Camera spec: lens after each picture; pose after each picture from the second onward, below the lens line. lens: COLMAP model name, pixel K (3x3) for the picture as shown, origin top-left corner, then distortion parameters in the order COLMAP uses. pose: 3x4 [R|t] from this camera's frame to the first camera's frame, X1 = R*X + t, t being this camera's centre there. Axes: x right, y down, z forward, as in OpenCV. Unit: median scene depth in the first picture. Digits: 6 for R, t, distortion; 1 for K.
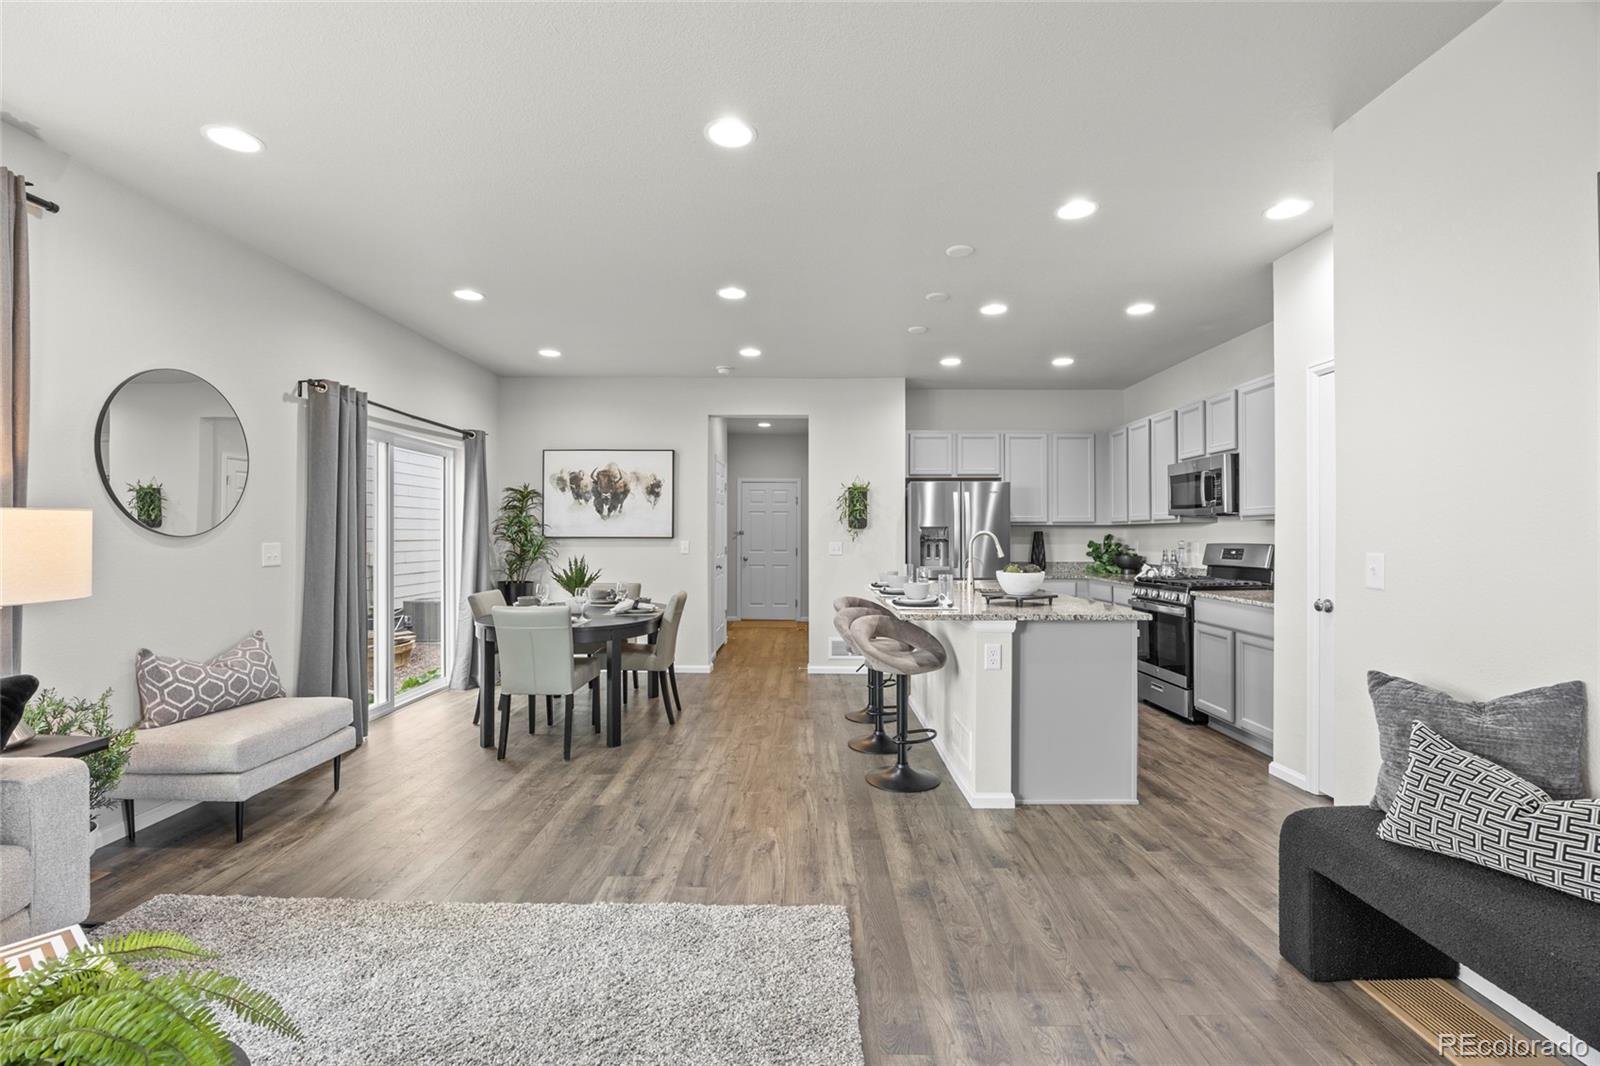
lens RADIAL K [[694.2, 0, 800.5], [0, 694.2, 533.7], [0, 0, 1]] dist [-0.017416, -0.000100]
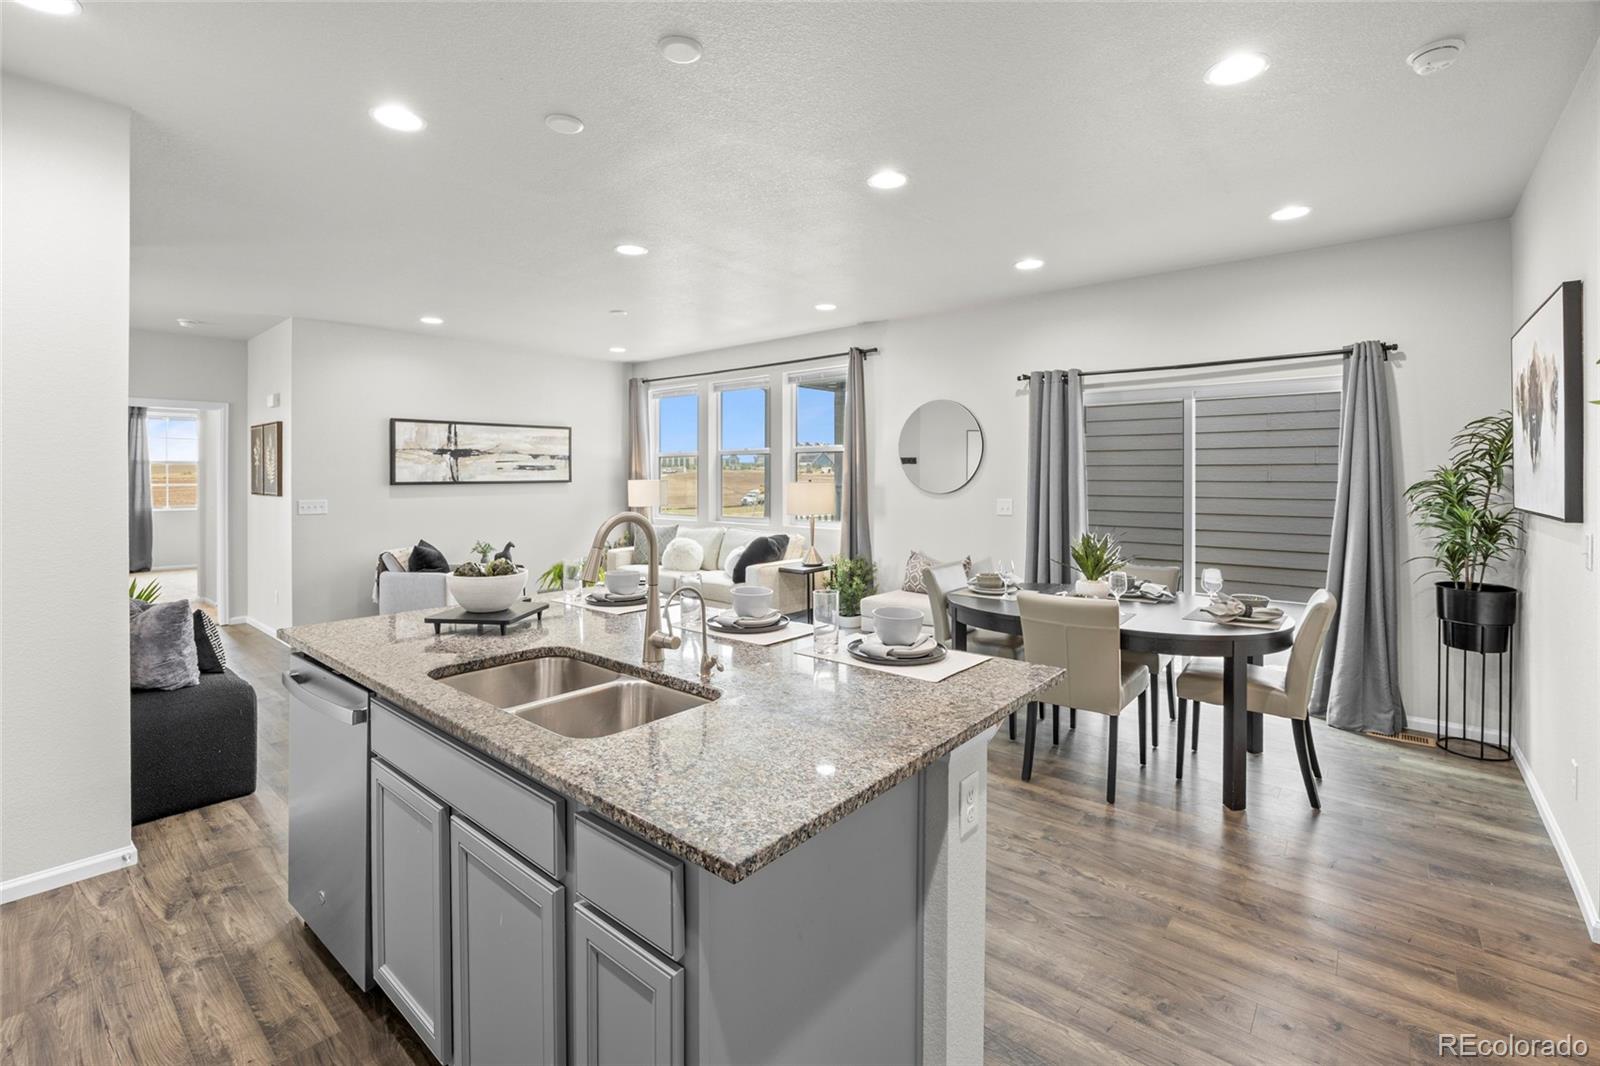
lens RADIAL K [[694.2, 0, 803.1], [0, 694.2, 472.5], [0, 0, 1]] dist [-0.017416, -0.000100]
pose [[-0.637007, -0.005554, -0.770838, 0.394110], [0.000039, 0.999974, -0.007237, -0.019259], [0.770858, -0.004640, -0.636990, 1.043856]]
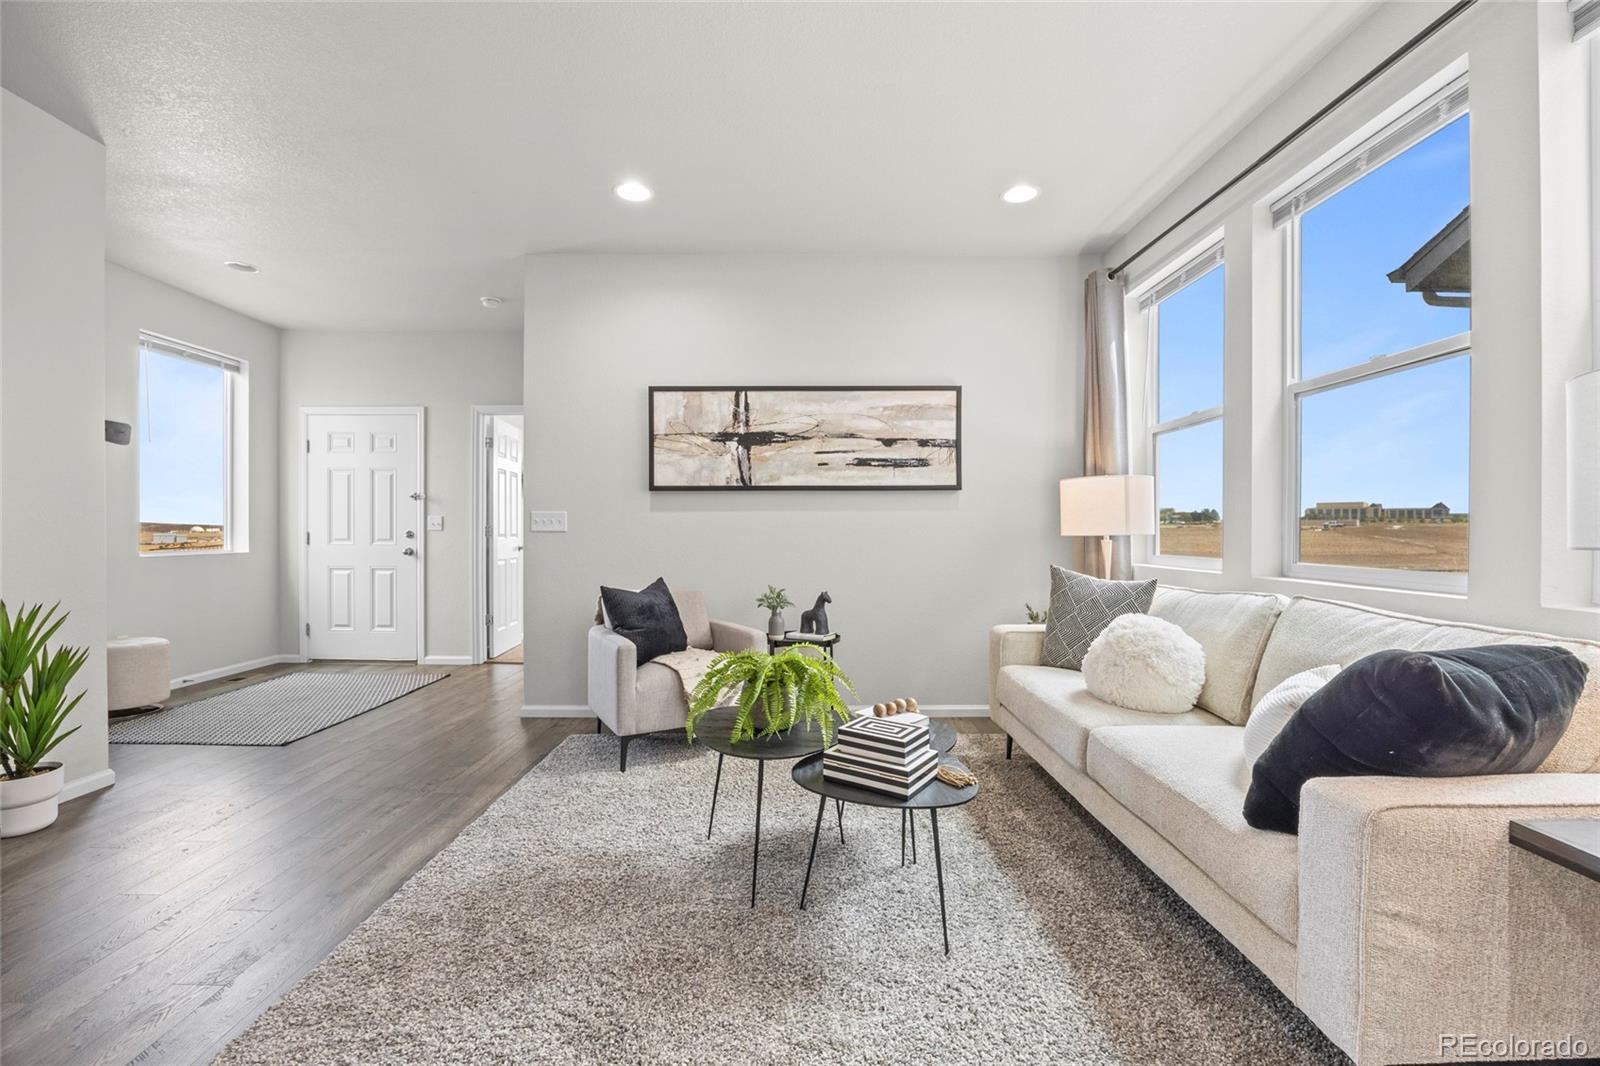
lens RADIAL K [[694.2, 0, 790.6], [0, 694.2, 526.0], [0, 0, 1]] dist [-0.017416, -0.000100]
pose [[-0.999869, -0.006417, -0.014893, -0.175037], [-0.006292, 0.999945, -0.008413, 0.034528], [0.014946, -0.008318, -0.999854, 0.545418]]
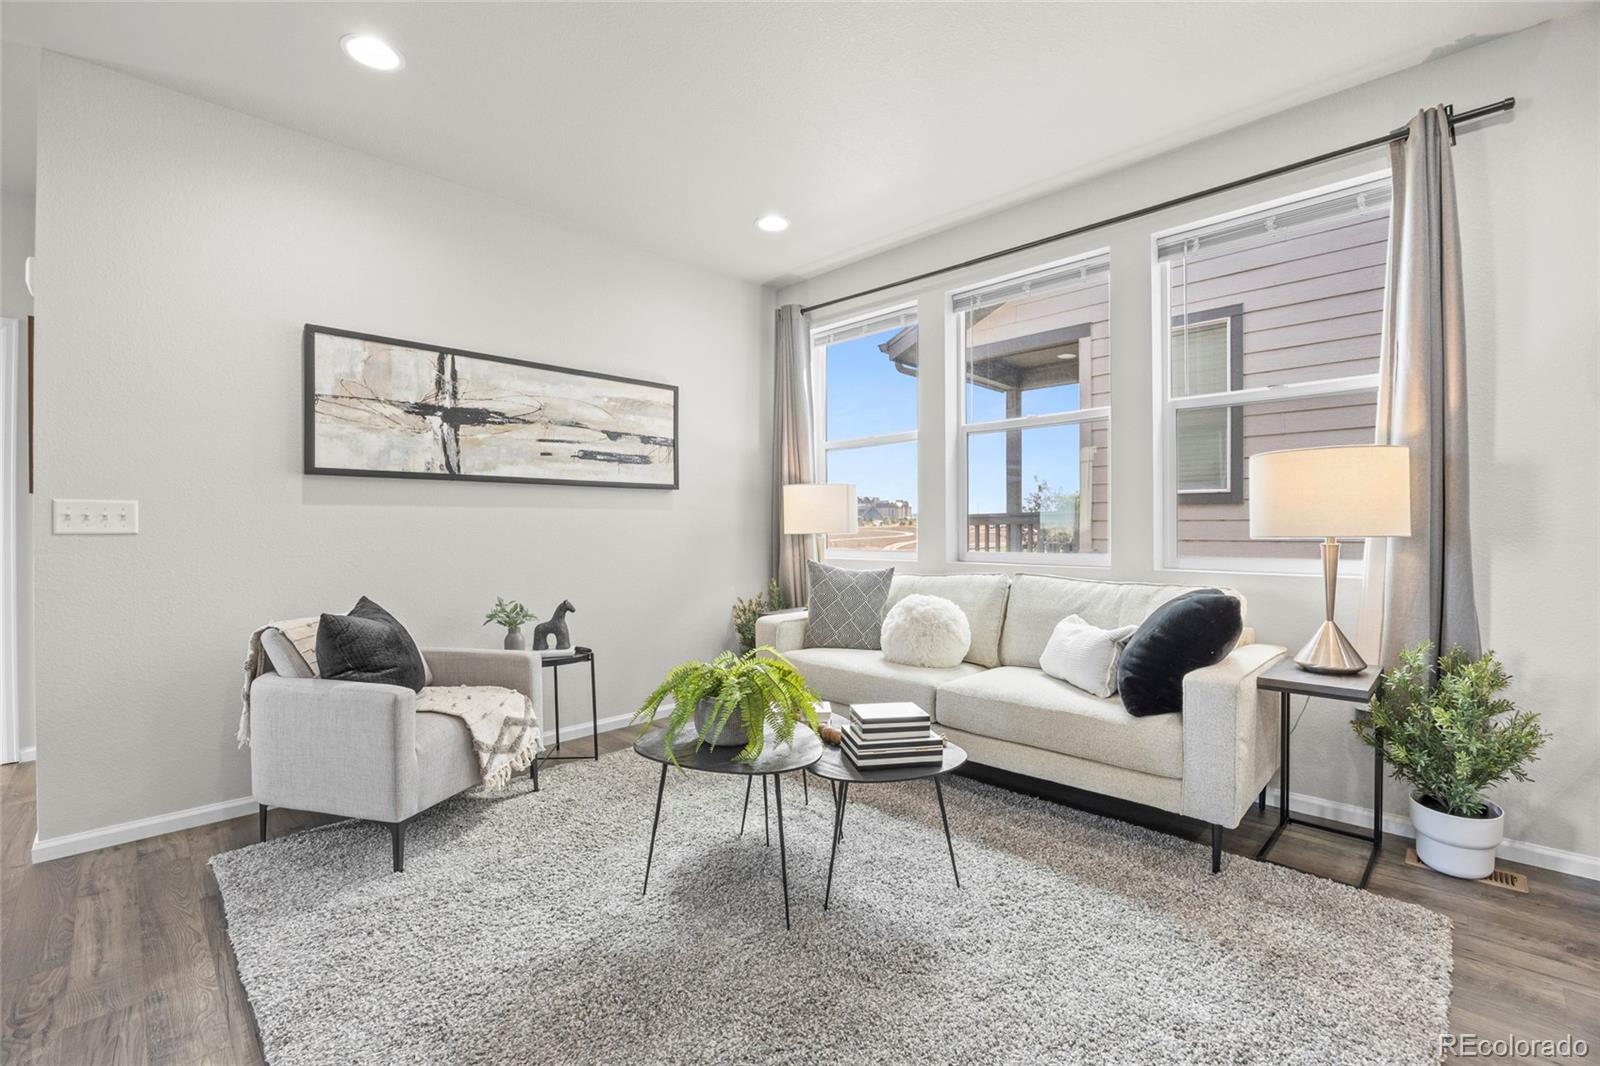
lens RADIAL K [[694.2, 0, 811.4], [0, 694.2, 525.7], [0, 0, 1]] dist [-0.017416, -0.000100]
pose [[-0.683694, -0.006394, -0.729741, 0.071948], [0.000144, 0.999960, -0.008897, 0.034435], [0.729769, -0.006188, -0.683666, 0.428635]]
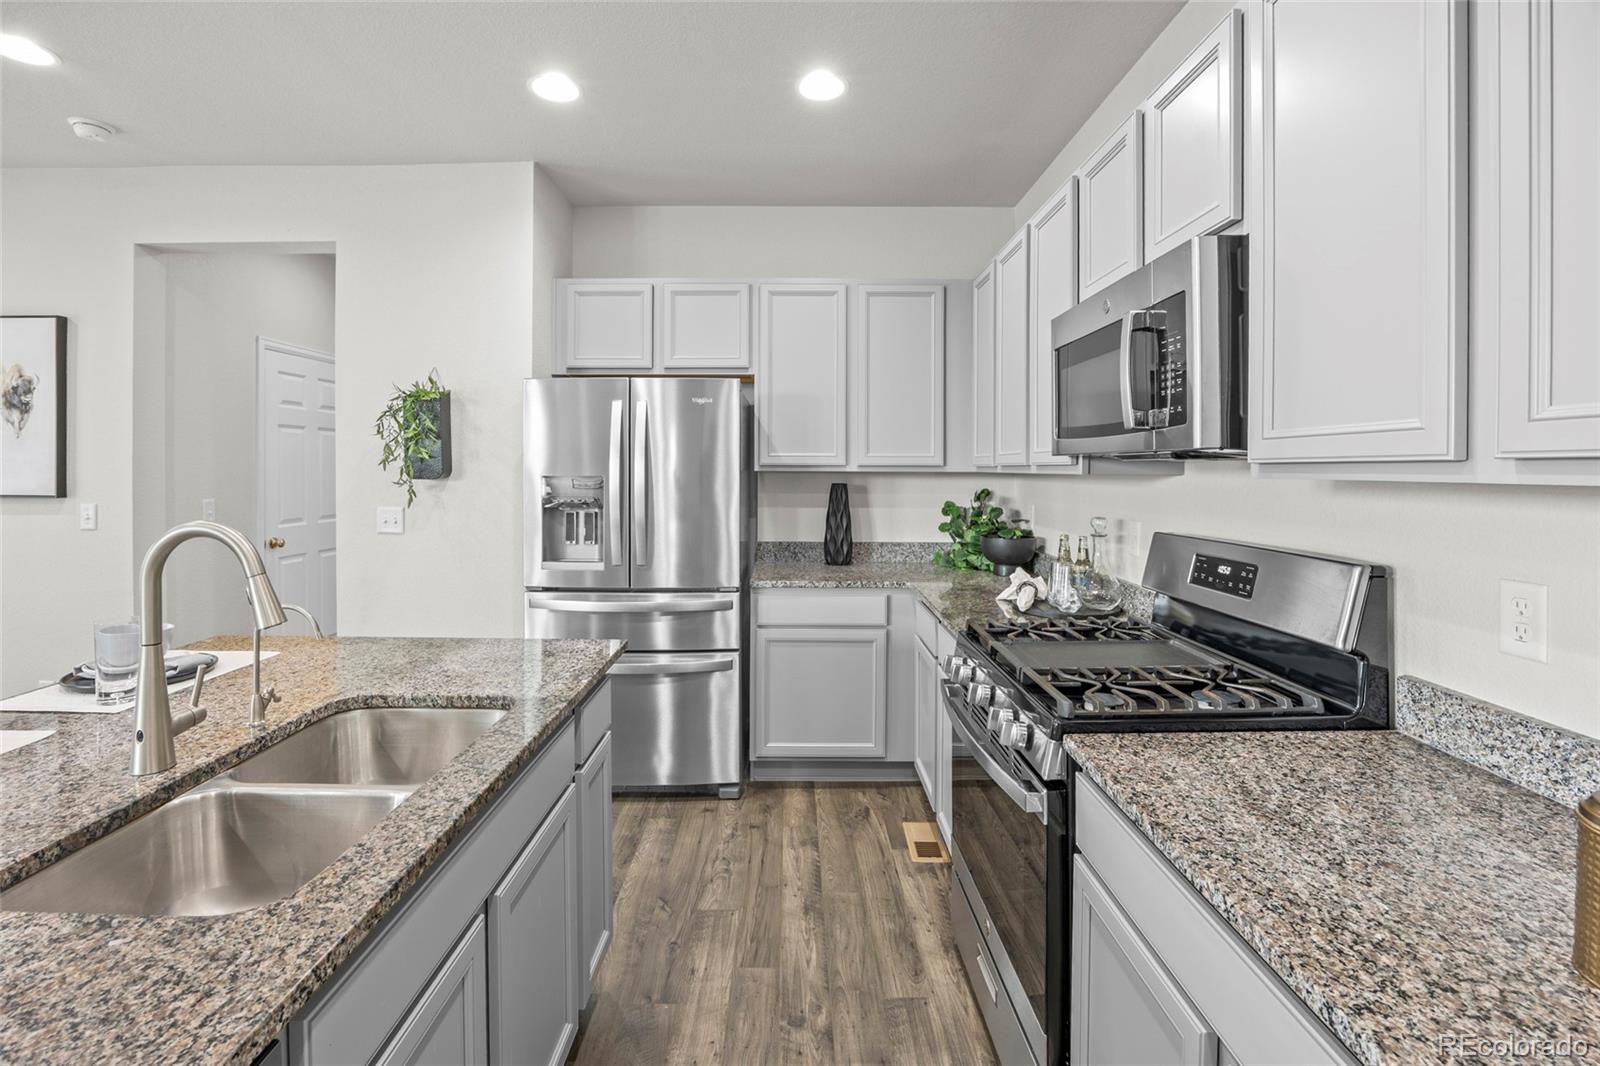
lens RADIAL K [[694.2, 0, 799.9], [0, 694.2, 474.5], [0, 0, 1]] dist [-0.017416, -0.000100]
pose [[0.999946, 0.002172, 0.010162, 0.371588], [-0.002291, 0.999929, 0.011718, -0.019071], [-0.010136, -0.011740, 0.999880, 0.593953]]
